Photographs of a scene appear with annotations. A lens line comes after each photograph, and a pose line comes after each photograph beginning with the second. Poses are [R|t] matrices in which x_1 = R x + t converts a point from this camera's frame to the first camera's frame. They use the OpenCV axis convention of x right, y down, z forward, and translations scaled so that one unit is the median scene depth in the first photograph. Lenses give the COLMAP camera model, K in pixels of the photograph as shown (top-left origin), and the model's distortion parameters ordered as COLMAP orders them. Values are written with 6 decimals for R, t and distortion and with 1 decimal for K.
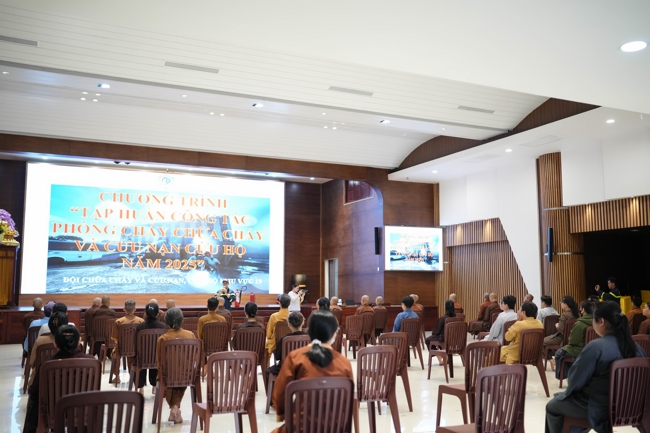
lens RADIAL K [[659.0, 0, 326.7], [0, 659.0, 214.8], [0, 0, 1]] dist [-0.004604, 0.000000]
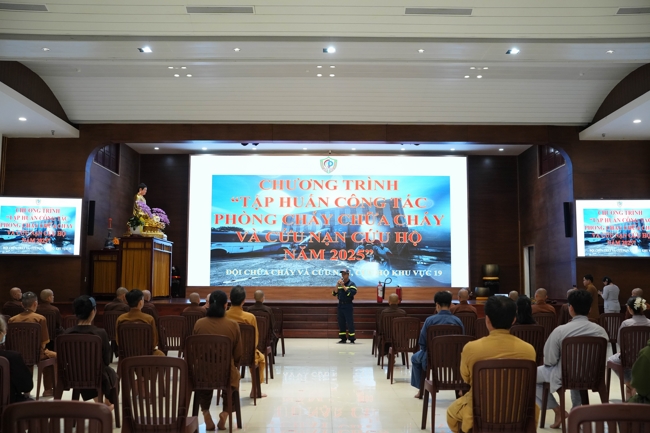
lens RADIAL K [[659.0, 0, 323.0], [0, 659.0, 219.4], [0, 0, 1]] dist [-0.004604, 0.000000]
pose [[0.905328, -0.039220, -0.422898, 0.138399], [0.045681, 0.998943, 0.005148, 0.021255], [0.422249, -0.023979, 0.906163, 0.171121]]
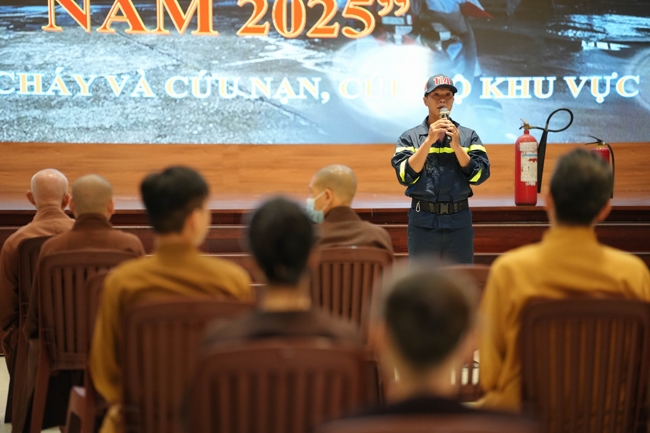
lens RADIAL K [[2652.8, 0, 326.5], [0, 2652.8, 218.4], [0, 0, 1]] dist [2.262756, 0.000000]
pose [[0.964678, 0.007740, -0.263319, 0.027629], [0.030730, 0.989438, 0.141664, 0.015069], [0.261634, -0.144752, 0.954251, 0.123858]]
